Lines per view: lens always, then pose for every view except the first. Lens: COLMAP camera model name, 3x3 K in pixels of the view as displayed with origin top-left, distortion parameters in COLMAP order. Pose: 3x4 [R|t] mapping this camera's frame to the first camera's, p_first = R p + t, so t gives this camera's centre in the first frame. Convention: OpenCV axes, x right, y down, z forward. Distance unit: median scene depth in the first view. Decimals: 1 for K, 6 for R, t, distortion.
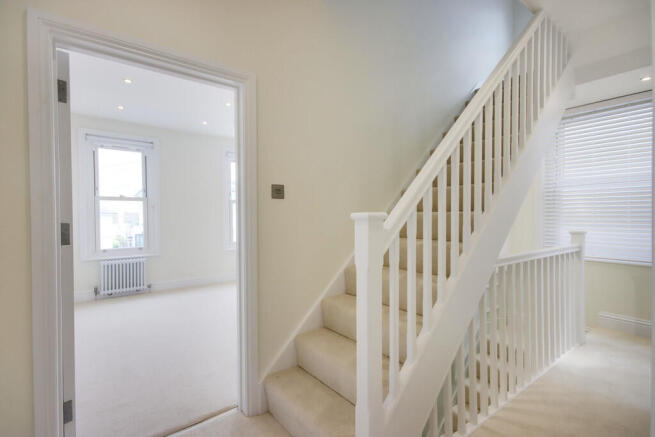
lens RADIAL K [[307.3, 0, 326.9], [0, 307.3, 218.7], [0, 0, 1]] dist [0.014629, 0.000282]
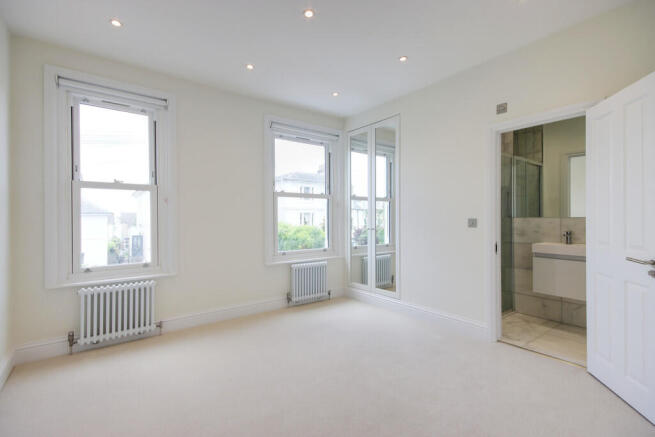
lens RADIAL K [[307.3, 0, 327.1], [0, 307.3, 216.5], [0, 0, 1]] dist [0.014629, 0.000282]
pose [[0.999957, 0.003866, 0.008448, -0.242309], [-0.003774, 0.999934, -0.010840, 0.002377], [-0.008489, 0.010807, 0.999906, 0.369785]]
